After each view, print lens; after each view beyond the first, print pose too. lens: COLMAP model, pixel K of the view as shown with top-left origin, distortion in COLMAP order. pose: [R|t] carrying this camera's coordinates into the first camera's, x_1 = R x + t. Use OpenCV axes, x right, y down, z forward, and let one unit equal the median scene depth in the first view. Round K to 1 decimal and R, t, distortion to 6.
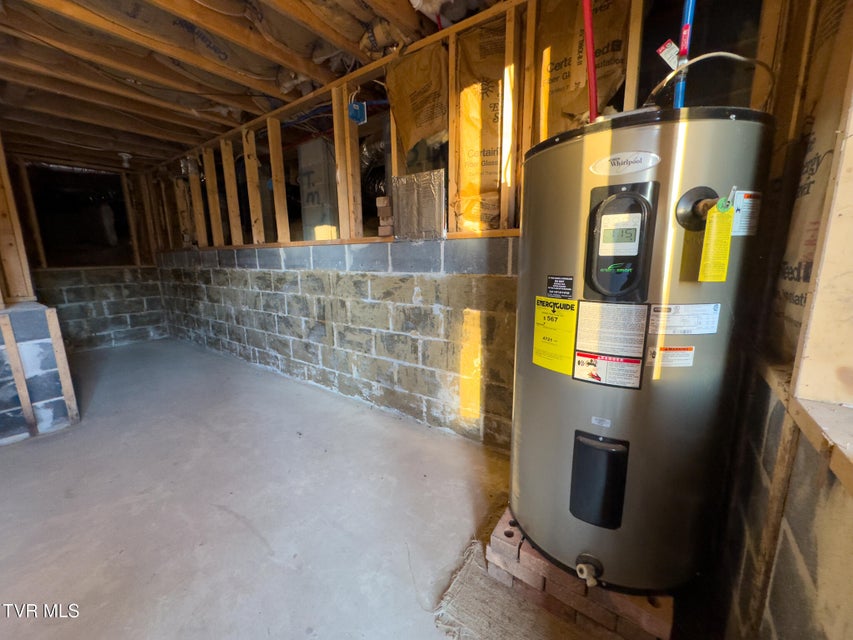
lens RADIAL K [[341.6, 0, 429.1], [0, 341.6, 318.7], [0, 0, 1]] dist [-0.003203, 0.000096]
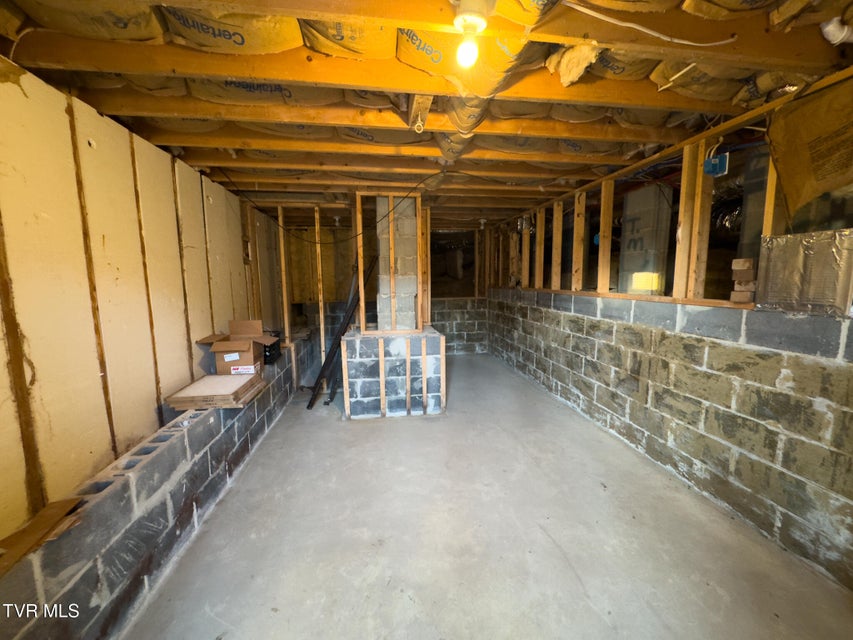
lens RADIAL K [[341.6, 0, 424.8], [0, 341.6, 320.1], [0, 0, 1]] dist [-0.003203, 0.000096]
pose [[0.693903, 0.090771, -0.714325, -0.058530], [-0.127318, 0.991859, 0.002360, -0.091779], [0.708724, 0.089309, 0.699811, -0.151447]]
